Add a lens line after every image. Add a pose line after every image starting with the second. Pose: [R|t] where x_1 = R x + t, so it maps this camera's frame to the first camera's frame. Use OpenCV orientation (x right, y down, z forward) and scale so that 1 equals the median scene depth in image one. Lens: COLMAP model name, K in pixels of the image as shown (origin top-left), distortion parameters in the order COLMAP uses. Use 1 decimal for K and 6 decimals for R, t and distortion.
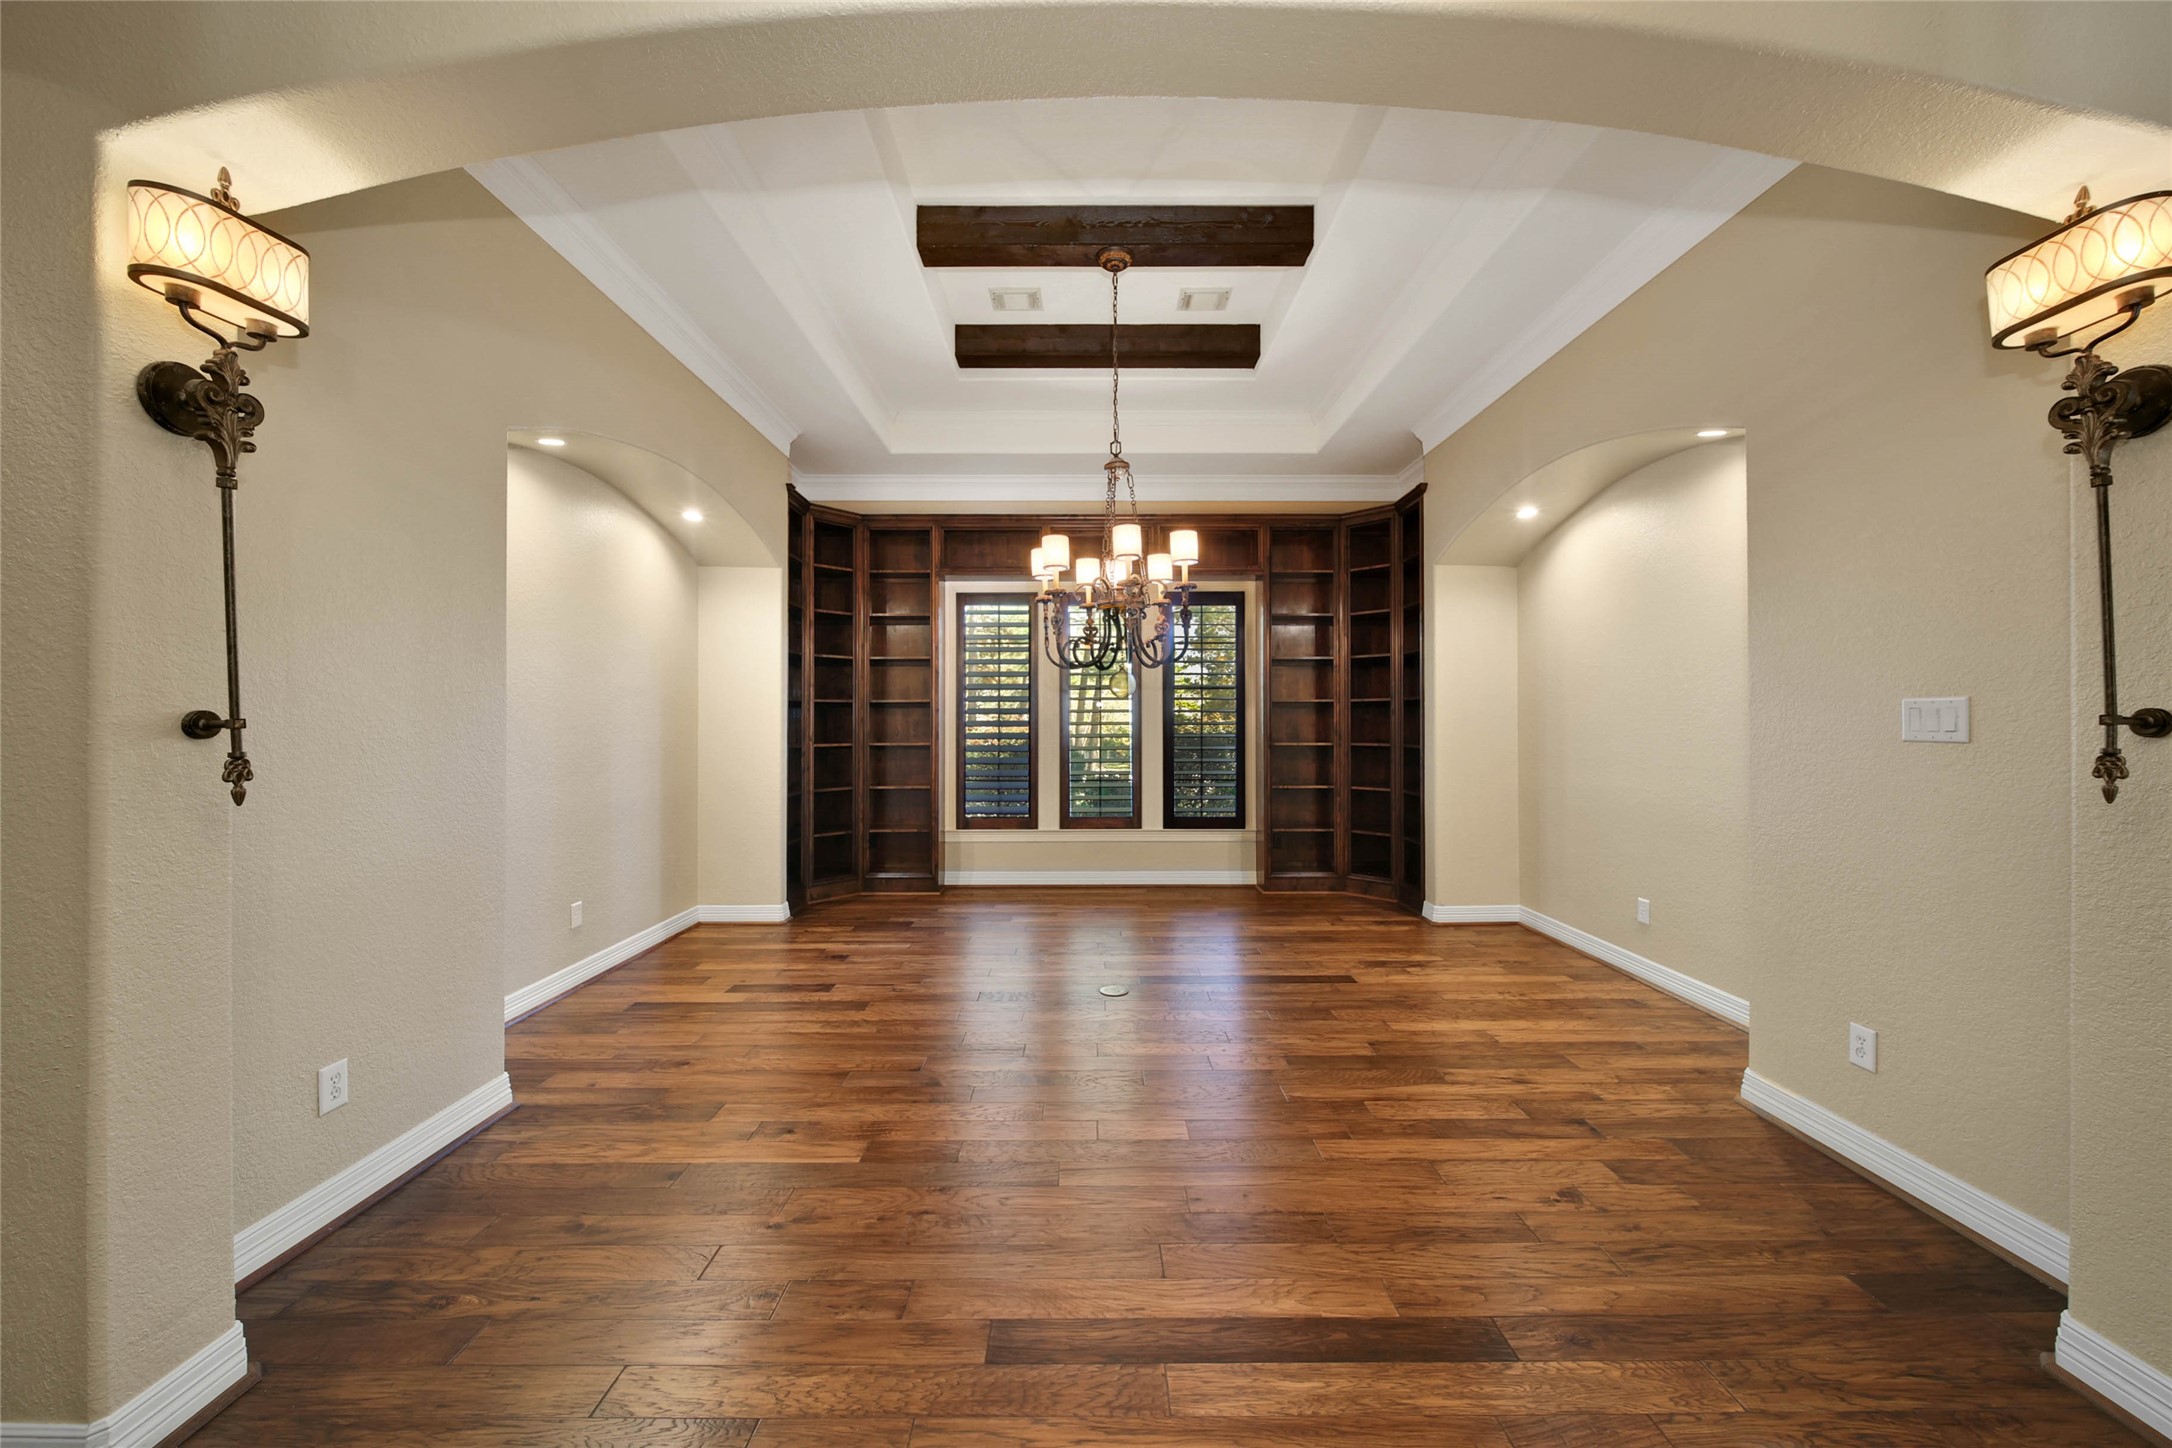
lens RADIAL K [[797.4, 0, 1083.1], [0, 797.4, 712.4], [0, 0, 1]] dist [-0.001811, -0.000943]
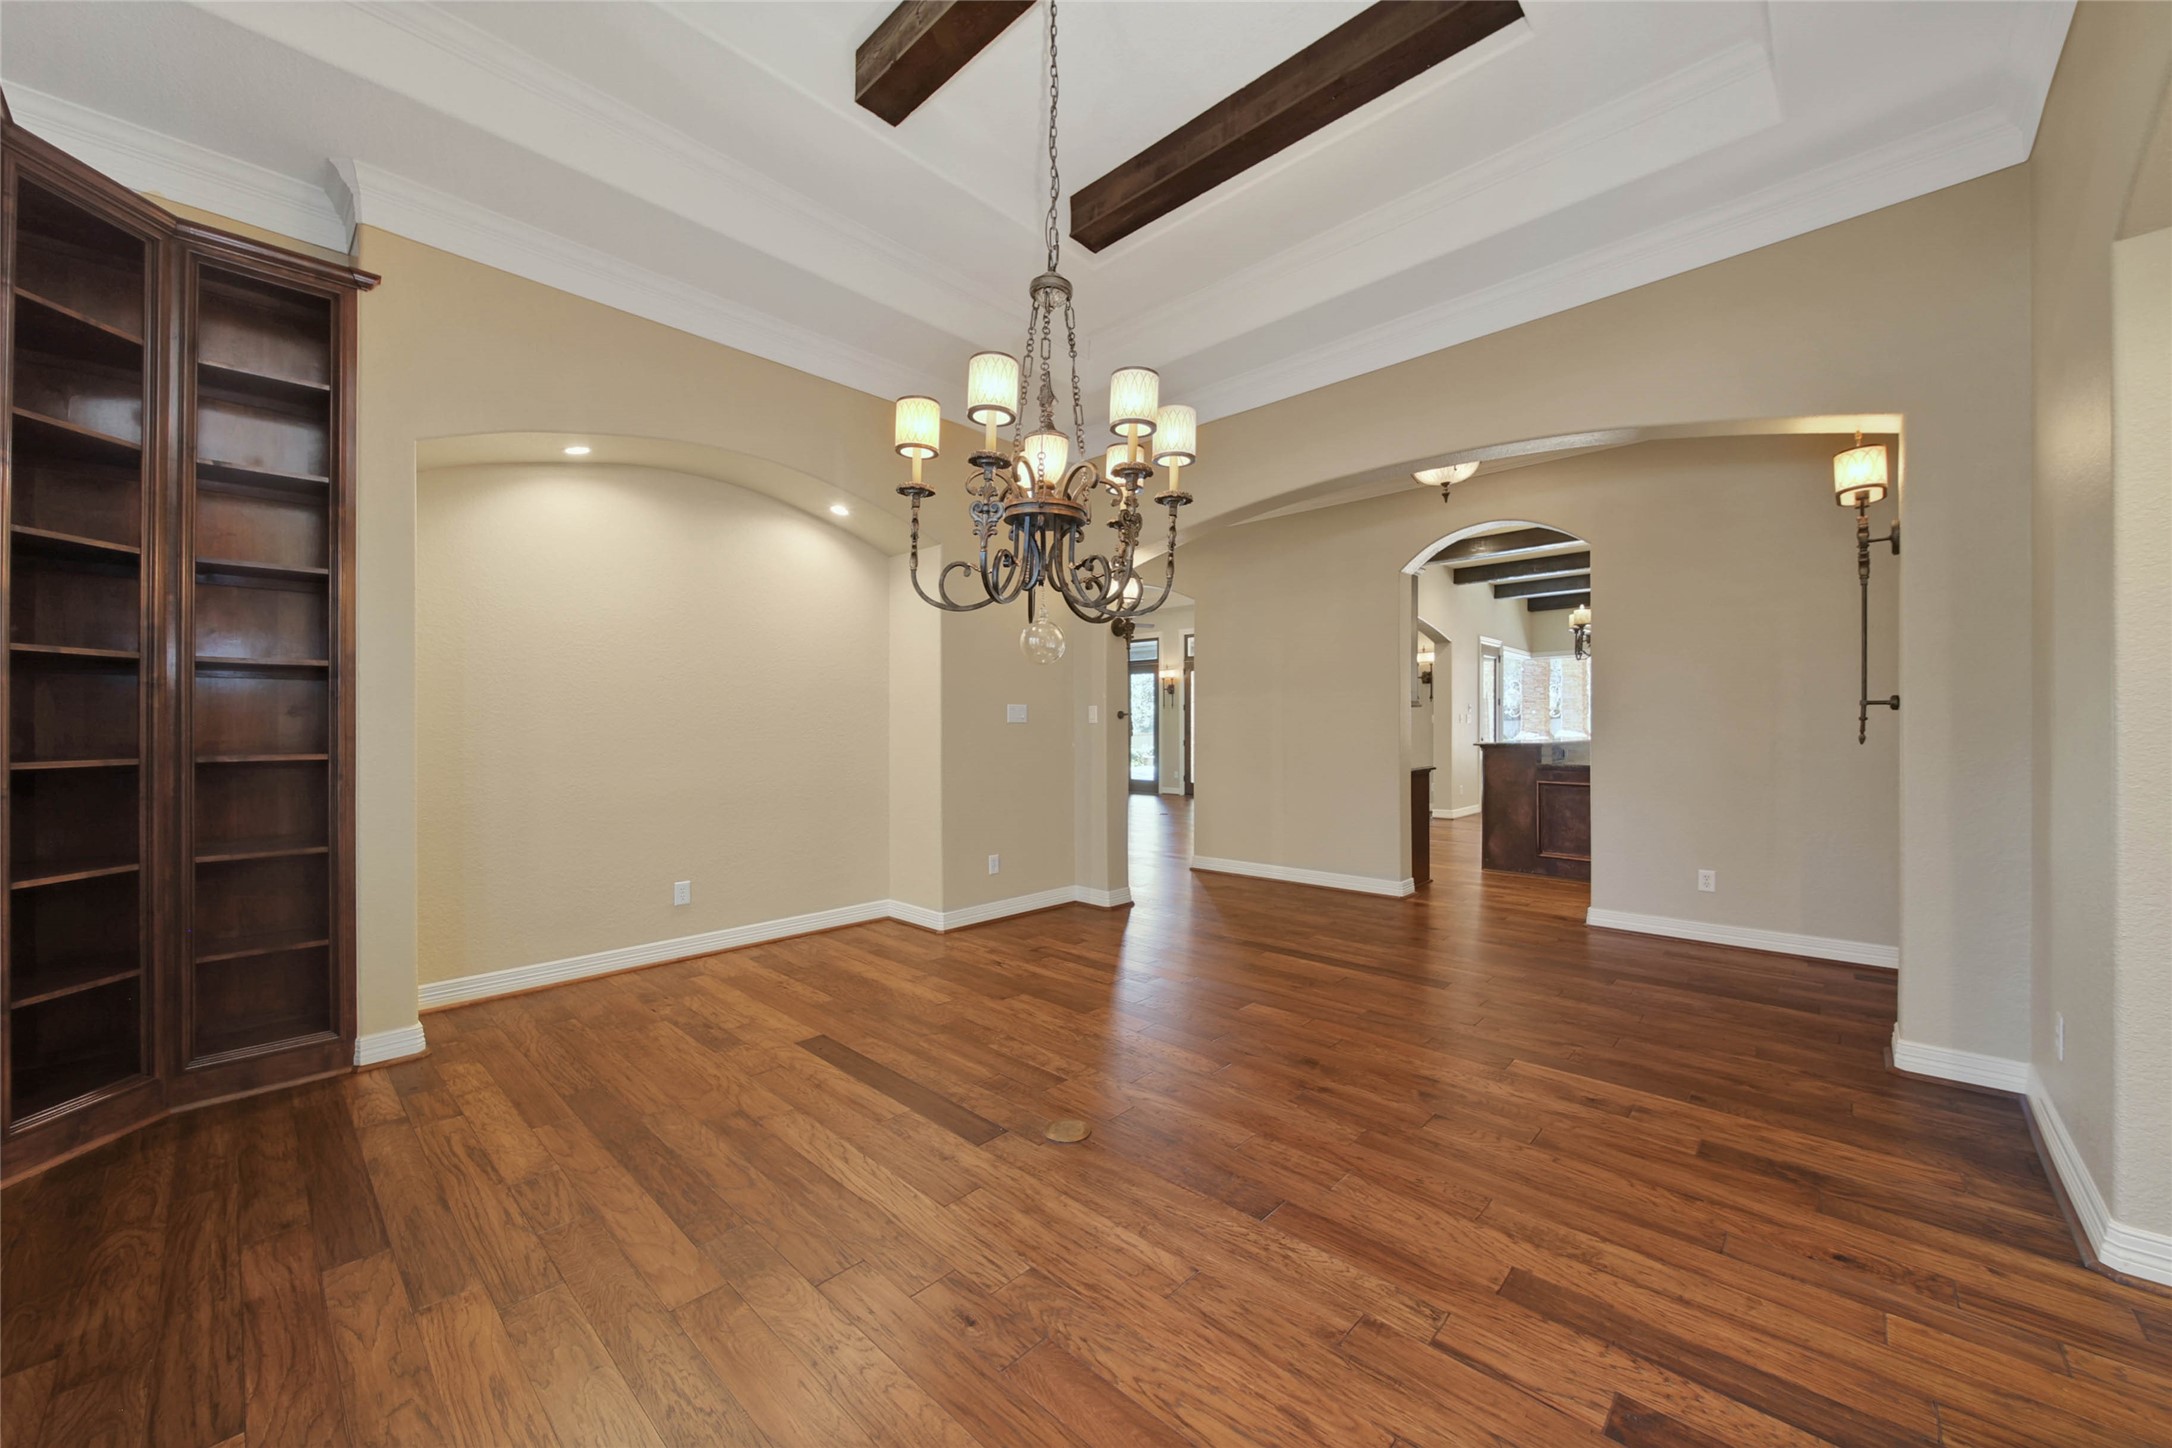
lens RADIAL K [[797.4, 0, 1069.9], [0, 797.4, 724.9], [0, 0, 1]] dist [-0.001811, -0.000943]
pose [[-0.719748, 0.001888, 0.694232, -0.553435], [-0.003092, 0.999978, -0.005925, 0.052396], [-0.694228, -0.006411, -0.719727, 2.037393]]
